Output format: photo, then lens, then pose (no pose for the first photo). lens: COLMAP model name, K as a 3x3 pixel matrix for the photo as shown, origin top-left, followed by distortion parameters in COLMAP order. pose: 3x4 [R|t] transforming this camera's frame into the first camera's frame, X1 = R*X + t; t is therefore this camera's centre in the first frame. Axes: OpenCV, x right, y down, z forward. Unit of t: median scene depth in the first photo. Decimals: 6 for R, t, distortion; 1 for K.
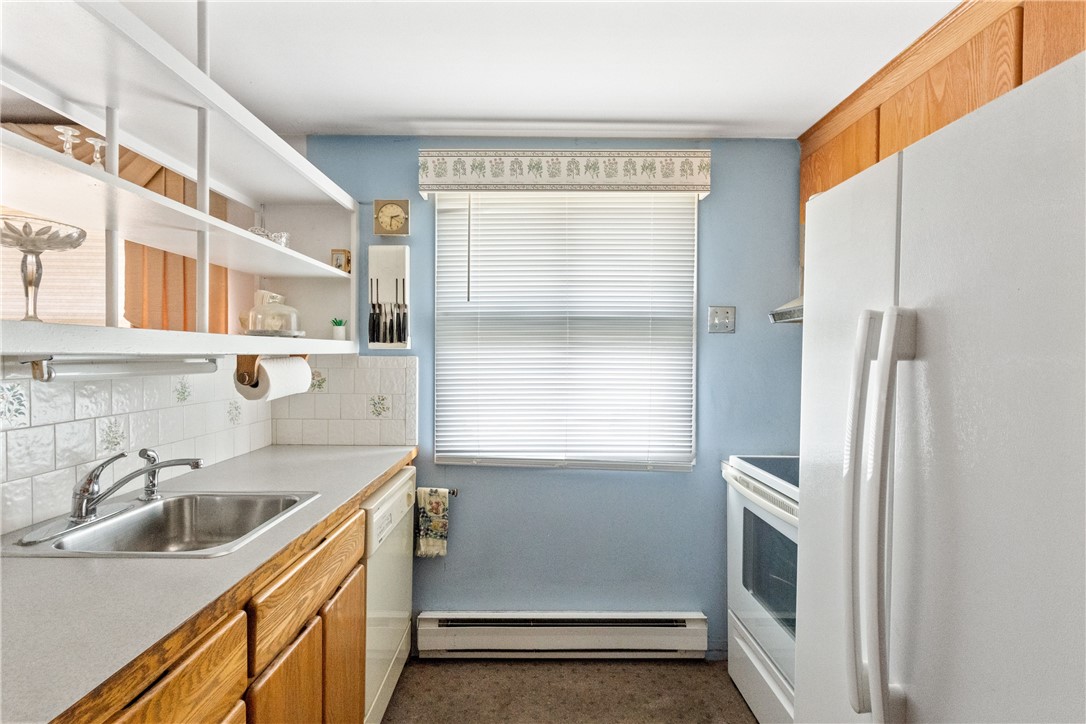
lens RADIAL K [[514.6, 0, 539.0], [0, 514.6, 361.4], [0, 0, 1]] dist [0.000237, -0.000073]
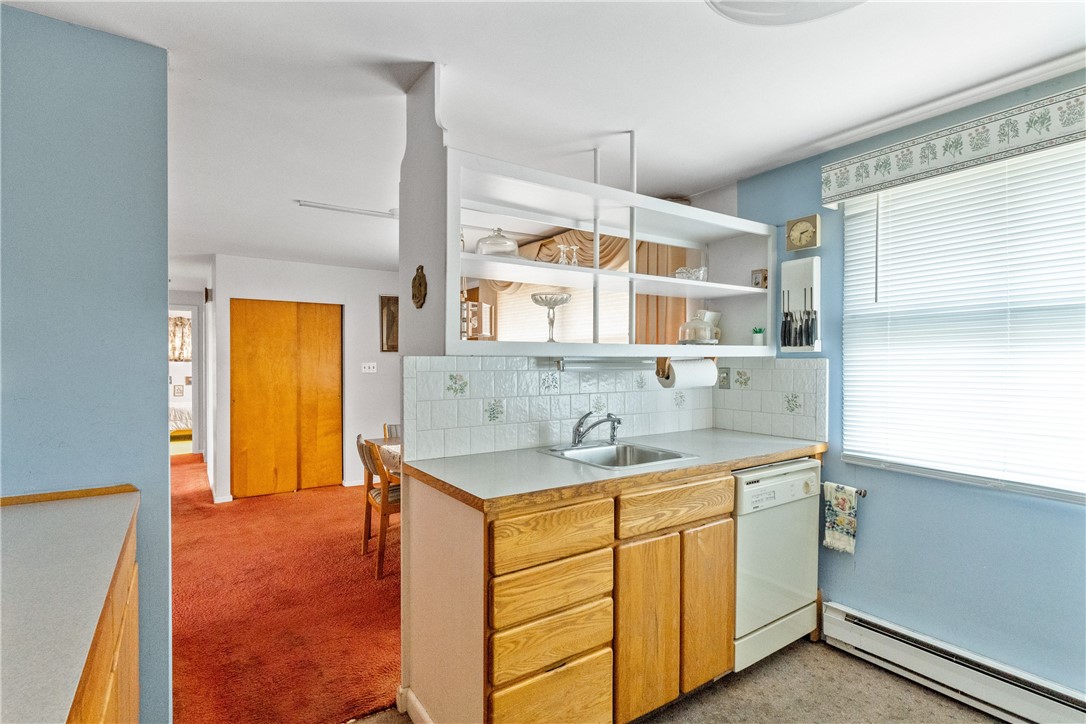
lens RADIAL K [[514.6, 0, 539.0], [0, 514.6, 361.4], [0, 0, 1]] dist [0.000237, -0.000073]
pose [[0.561612, -0.005677, -0.827381, 0.317385], [-0.005609, 0.999927, -0.010668, 0.011439], [0.827381, 0.010632, 0.561540, -0.092248]]
